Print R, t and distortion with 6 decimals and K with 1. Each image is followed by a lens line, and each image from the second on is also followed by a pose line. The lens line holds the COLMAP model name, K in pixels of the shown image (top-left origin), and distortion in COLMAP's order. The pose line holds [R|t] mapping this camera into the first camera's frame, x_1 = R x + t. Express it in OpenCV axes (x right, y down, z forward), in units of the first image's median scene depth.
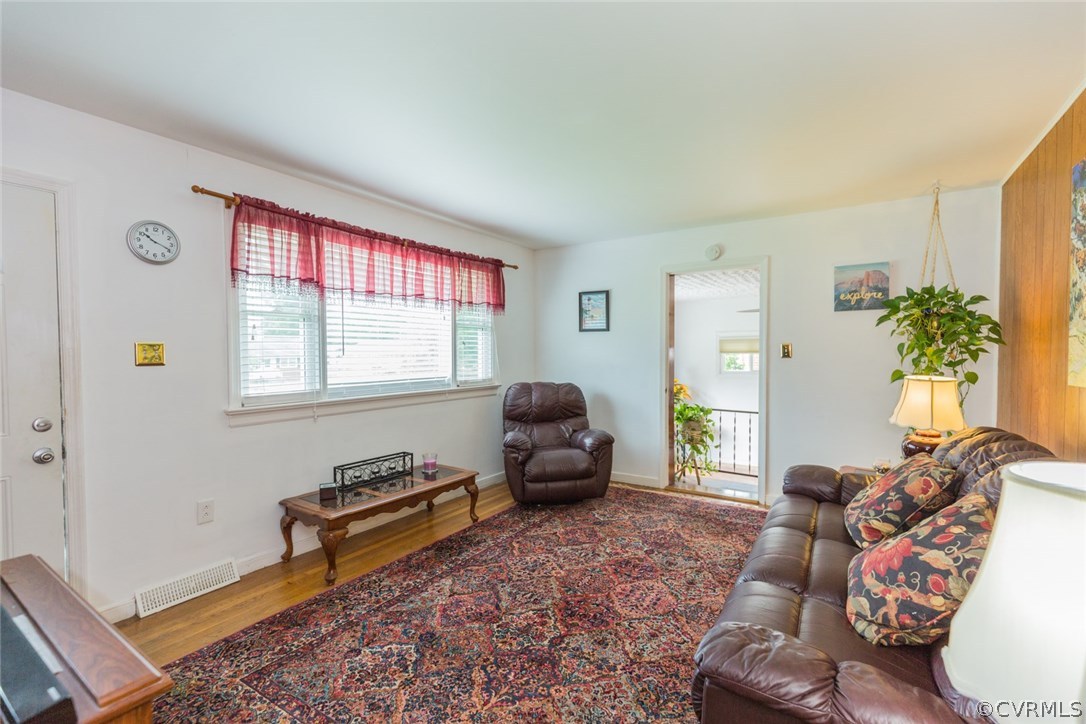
lens RADIAL K [[484.8, 0, 547.5], [0, 484.8, 363.1], [0, 0, 1]] dist [0.014981, -0.005634]
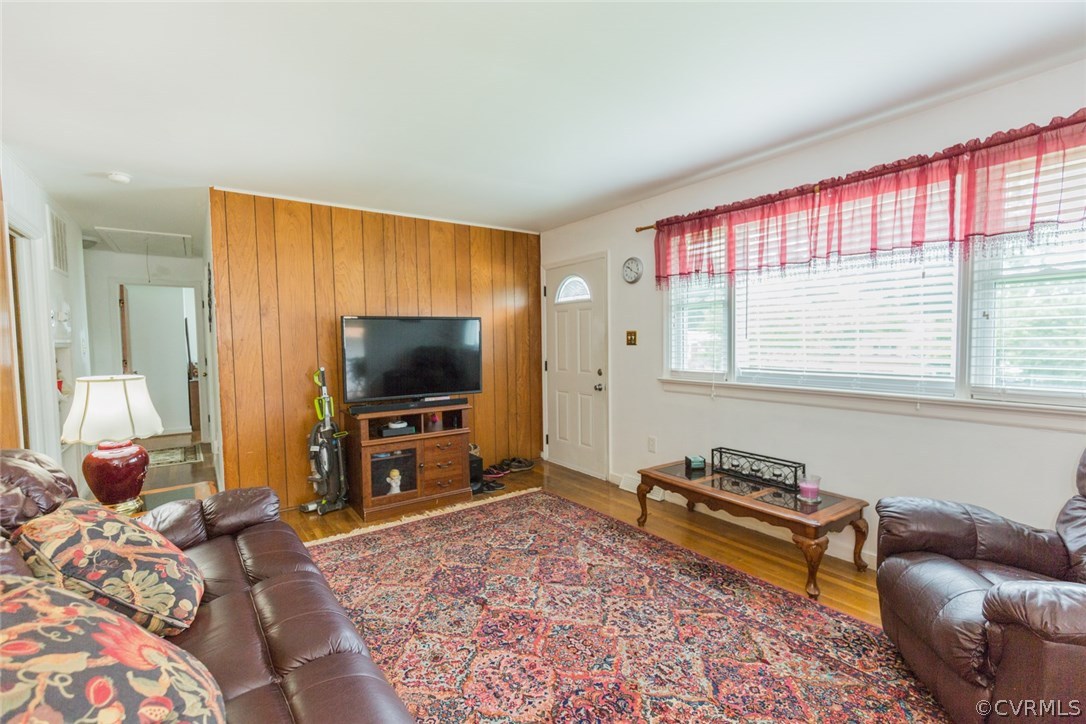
lens RADIAL K [[484.8, 0, 547.5], [0, 484.8, 363.1], [0, 0, 1]] dist [0.014981, -0.005634]
pose [[-0.357949, 0.054787, -0.932132, 0.646974], [-0.006501, 0.998107, 0.061161, -0.025519], [0.933719, 0.027952, -0.356915, 1.020216]]
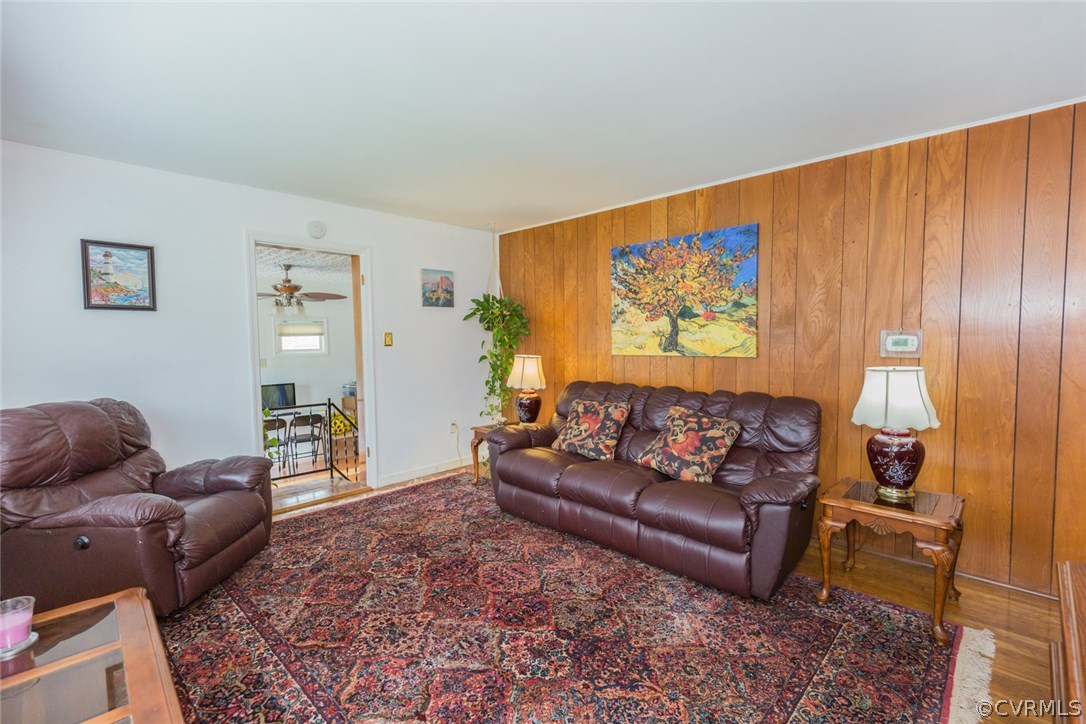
lens RADIAL K [[484.8, 0, 547.5], [0, 484.8, 363.1], [0, 0, 1]] dist [0.014981, -0.005634]
pose [[0.192892, -0.054839, 0.979686, -0.619007], [0.032442, 0.998248, 0.049490, -0.018605], [-0.980683, 0.022237, 0.194333, 0.554781]]
